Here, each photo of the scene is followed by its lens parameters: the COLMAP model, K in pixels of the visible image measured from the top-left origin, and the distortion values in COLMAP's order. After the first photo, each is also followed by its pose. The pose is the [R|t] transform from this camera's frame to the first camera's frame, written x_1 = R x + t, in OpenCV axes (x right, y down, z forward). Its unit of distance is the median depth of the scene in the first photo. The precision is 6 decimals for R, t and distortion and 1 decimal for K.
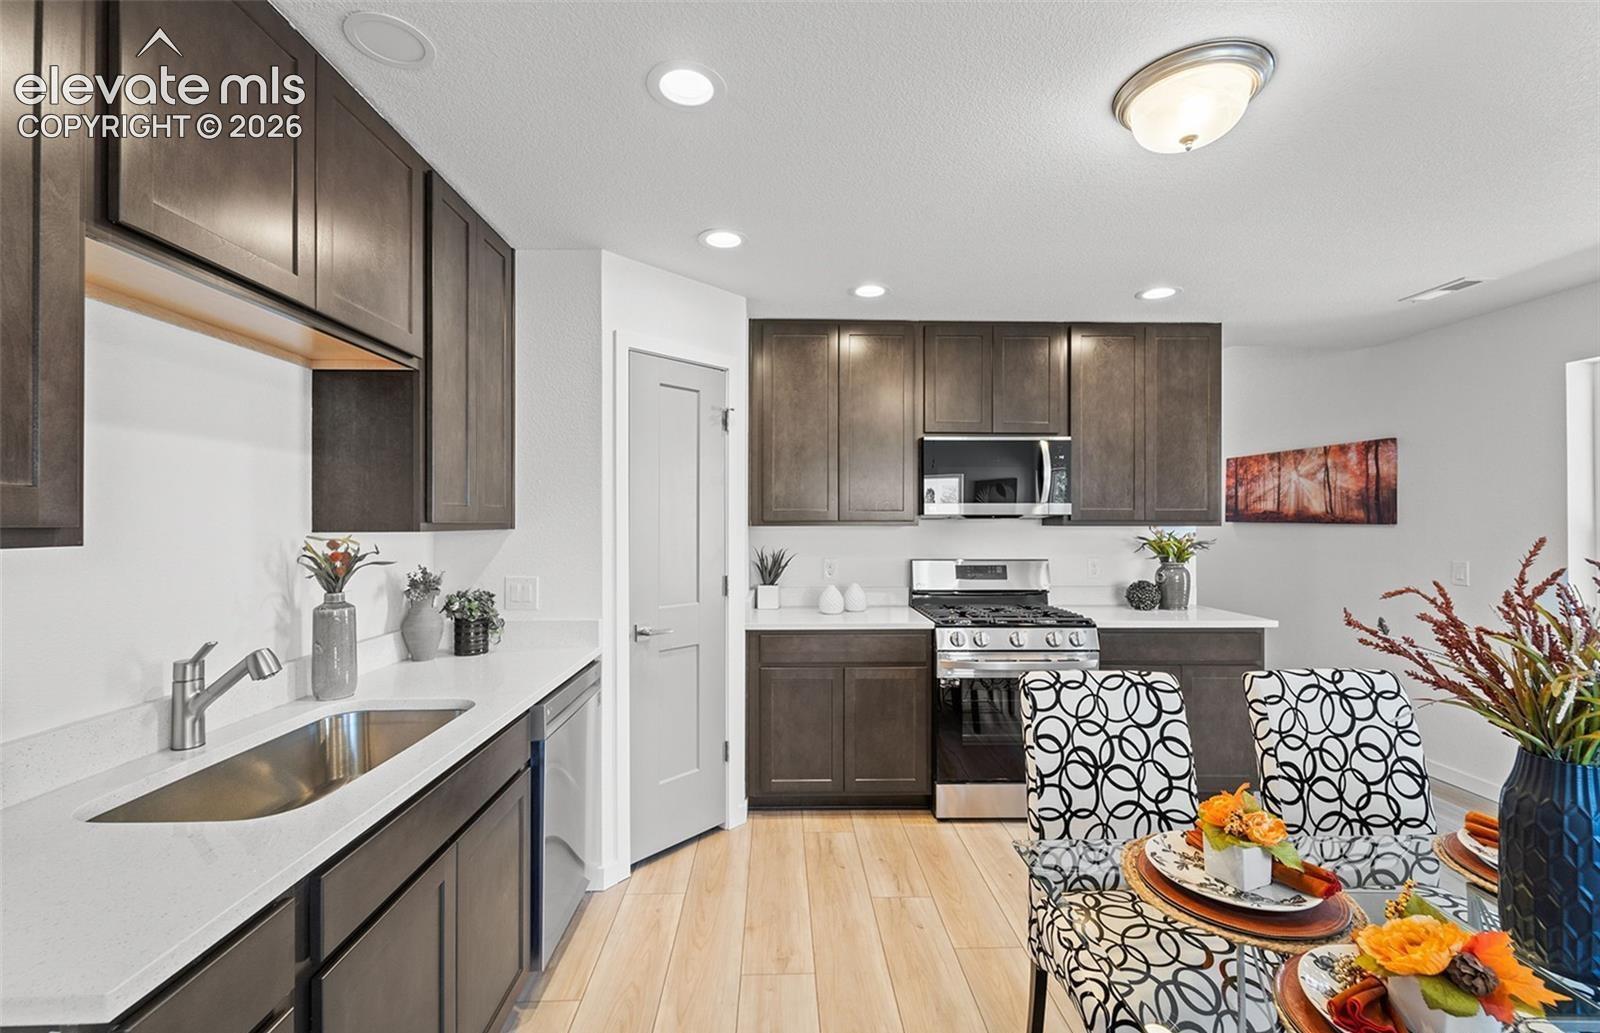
lens RADIAL K [[662.4, 0, 802.4], [0, 662.4, 518.8], [0, 0, 1]] dist [0.005326, -0.003265]
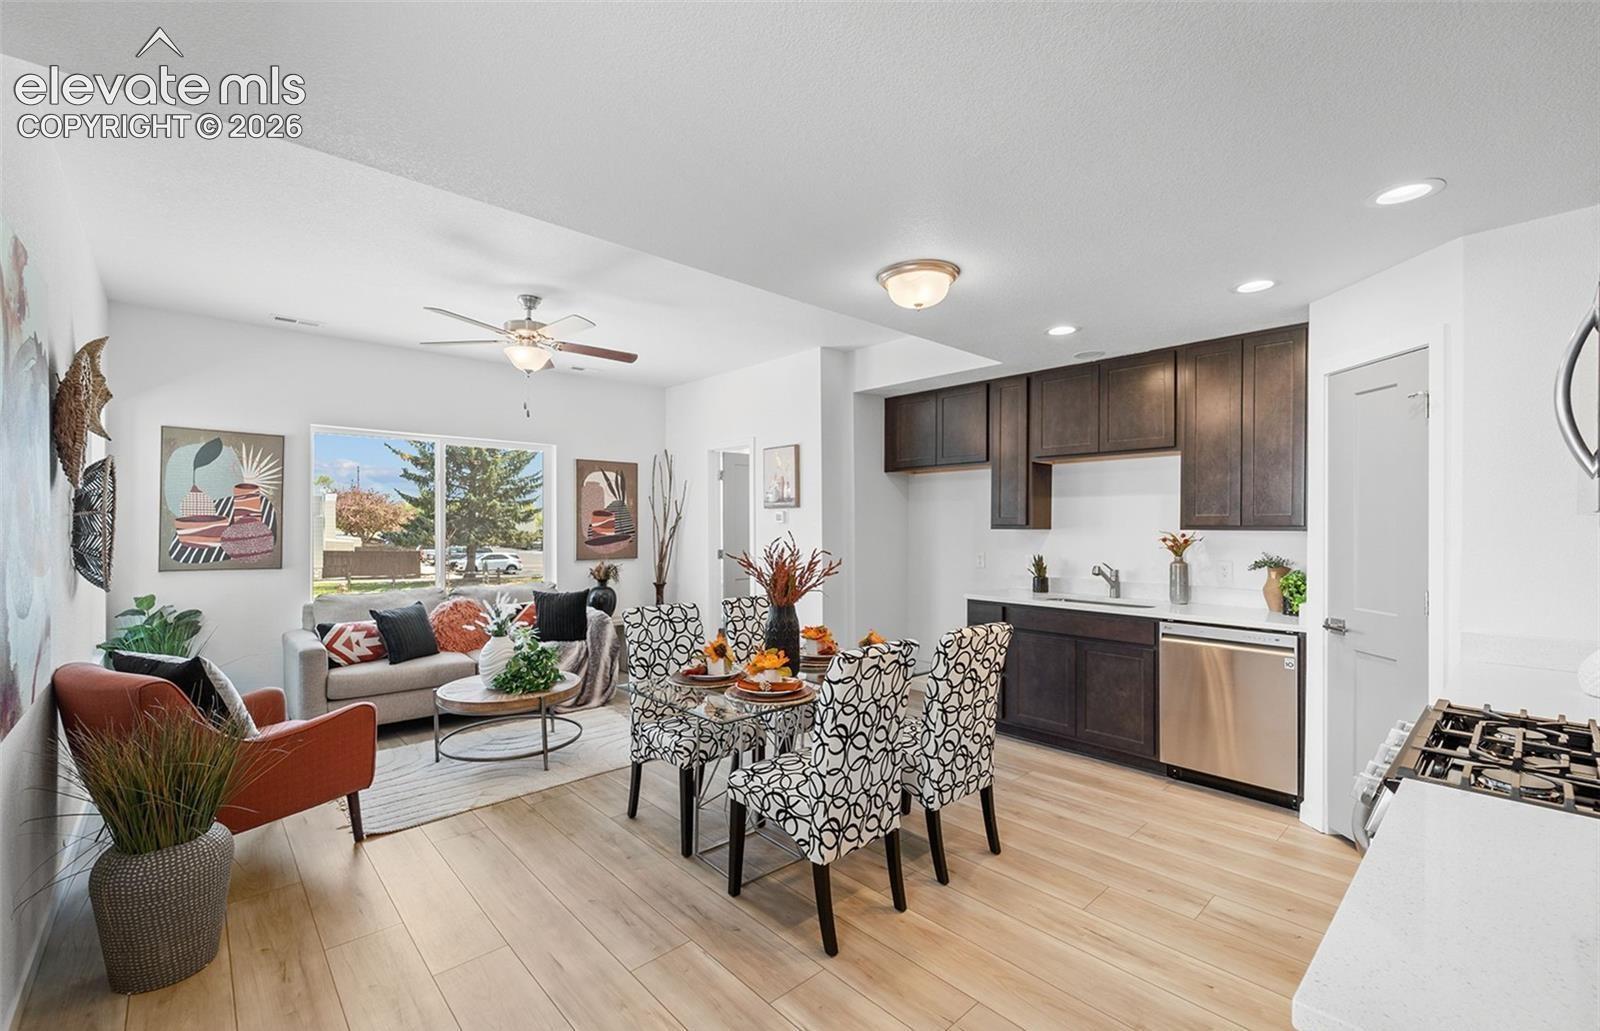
lens RADIAL K [[663.6, 0, 791.1], [0, 663.6, 523.2], [0, 0, 1]] dist [0.009706, -0.004201]
pose [[-0.763543, 0.000818, -0.645757, 0.930188], [0.001104, 0.999999, -0.000039, -0.001100], [0.645756, -0.000742, -0.763543, 1.001886]]
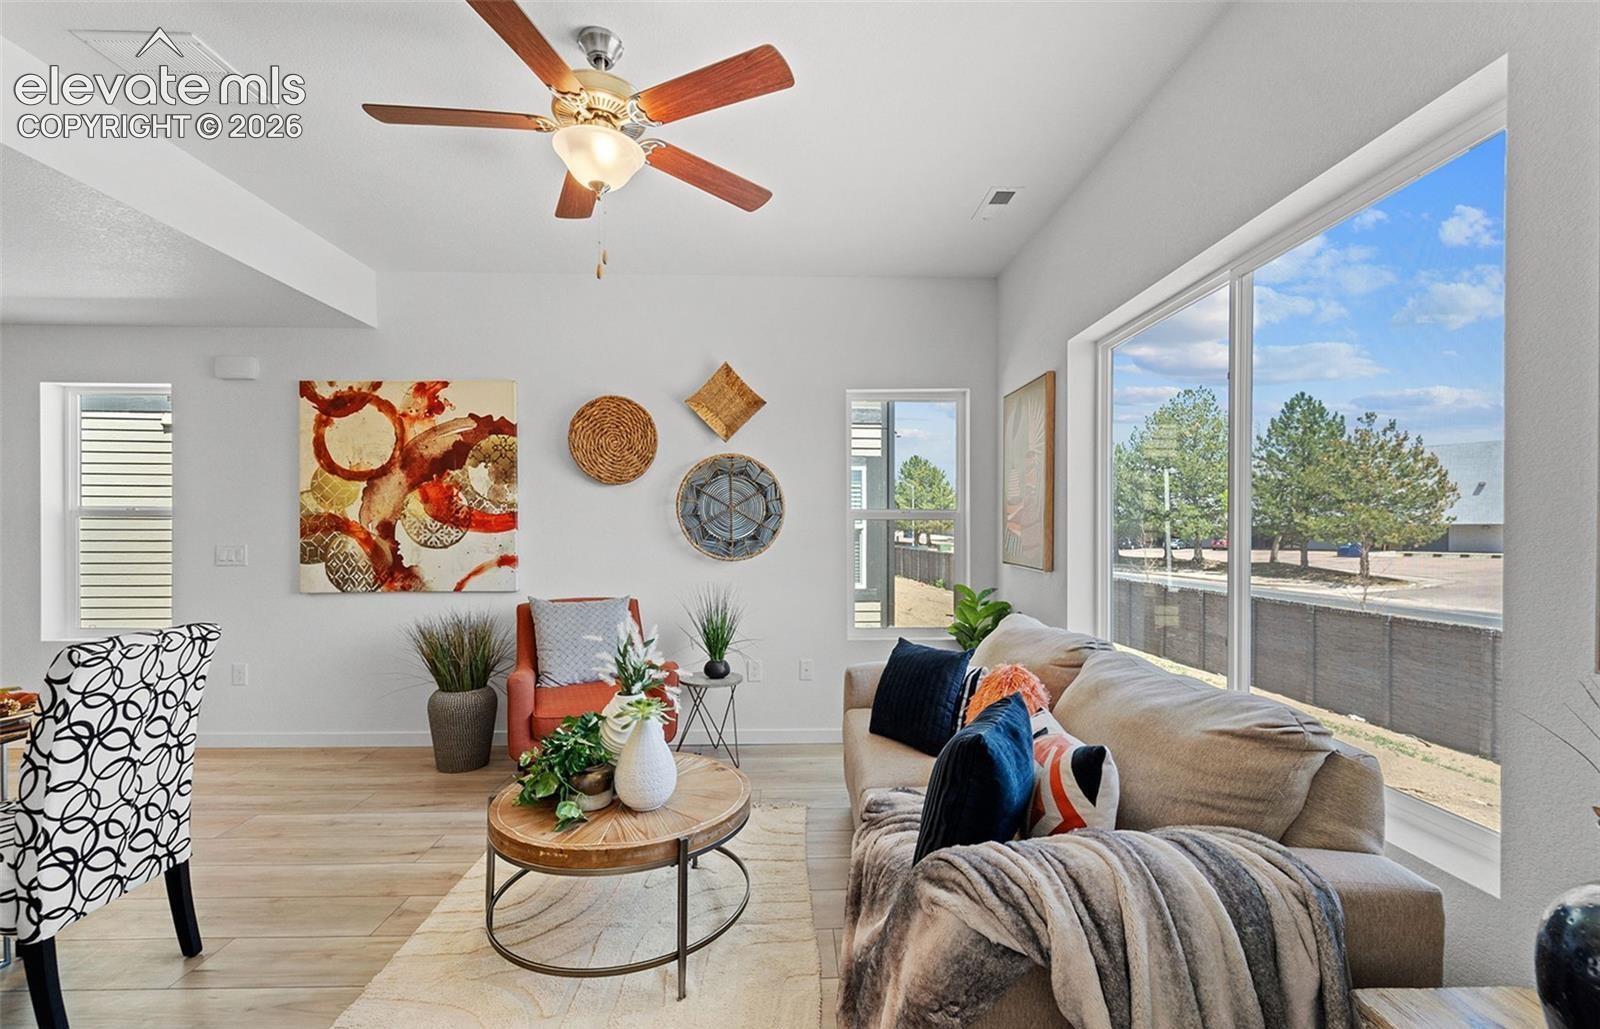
lens RADIAL K [[663.6, 0, 798.0], [0, 663.6, 535.4], [0, 0, 1]] dist [0.009706, -0.004201]
pose [[0.011089, -0.004108, 0.999930, -0.097575], [-0.005321, 0.999977, 0.004167, 0.041293], [-0.999924, -0.005366, 0.011067, -0.418770]]
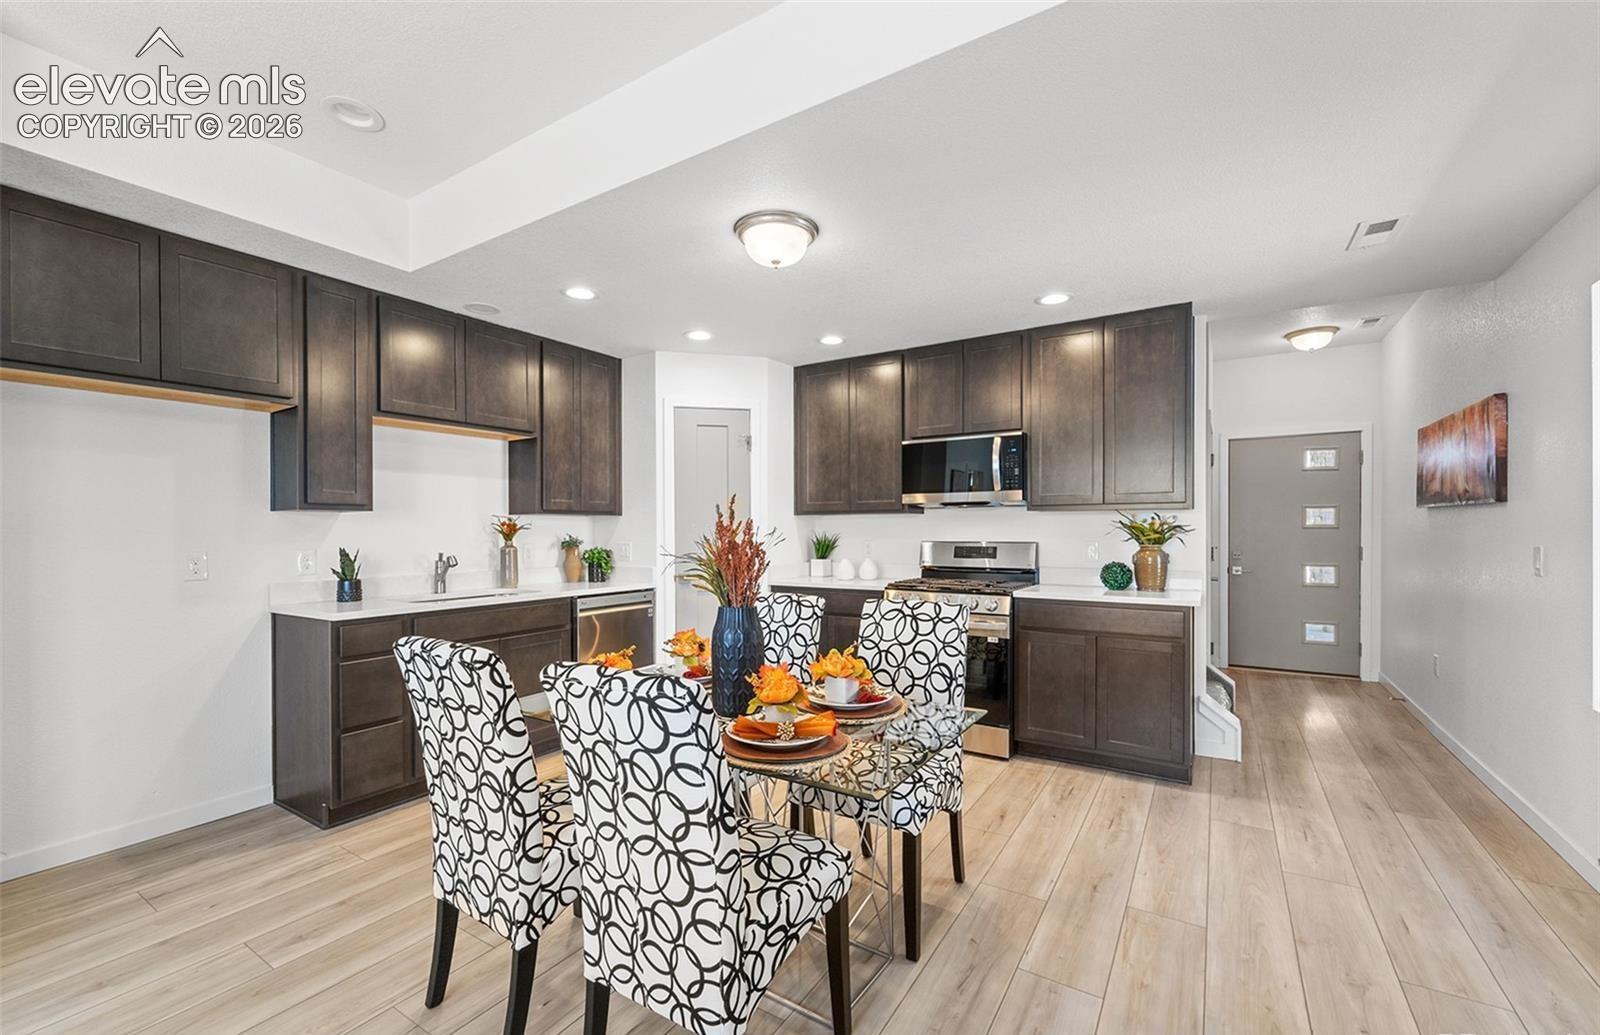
lens RADIAL K [[662.4, 0, 799.3], [0, 662.4, 537.1], [0, 0, 1]] dist [0.005326, -0.003265]
pose [[0.821315, 0.002209, -0.570471, 0.744669], [0.005213, 0.999922, 0.011377, 0.042144], [0.570451, -0.012318, 0.821239, -0.147855]]
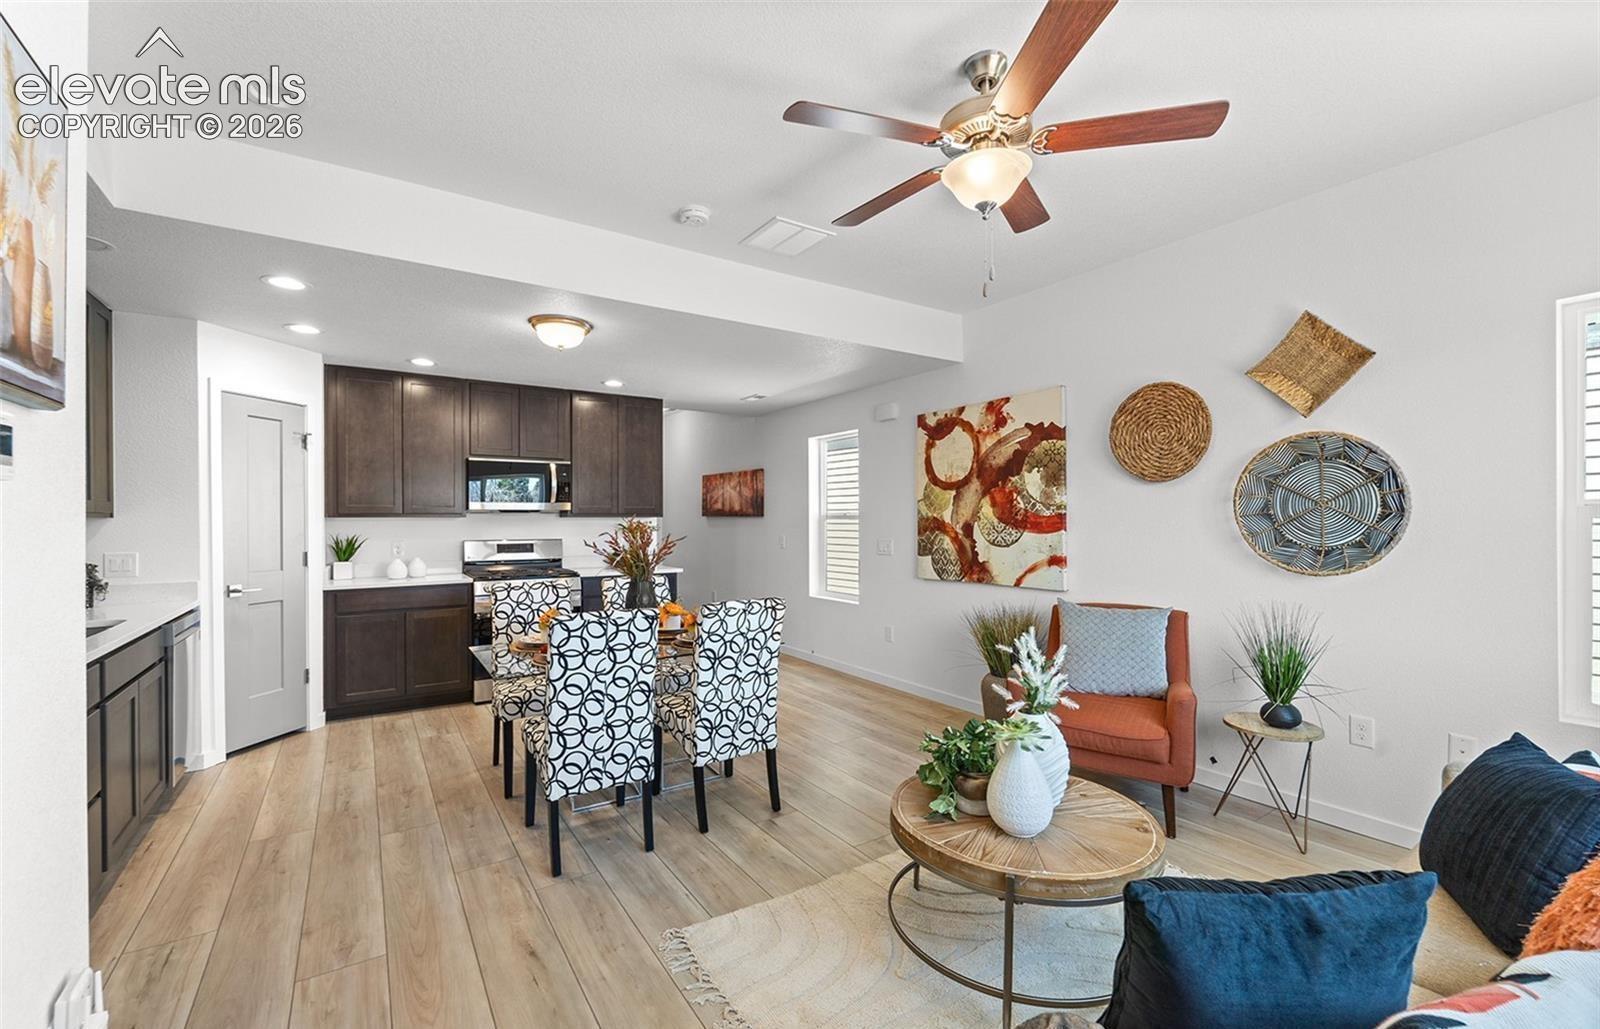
lens RADIAL K [[663.6, 0, 798.2], [0, 663.6, 522.4], [0, 0, 1]] dist [0.009706, -0.004201]
pose [[0.855212, -0.005003, 0.518255, 0.041281], [0.002081, 0.999979, 0.006218, 0.015093], [-0.518275, -0.004239, 0.855204, -0.677319]]
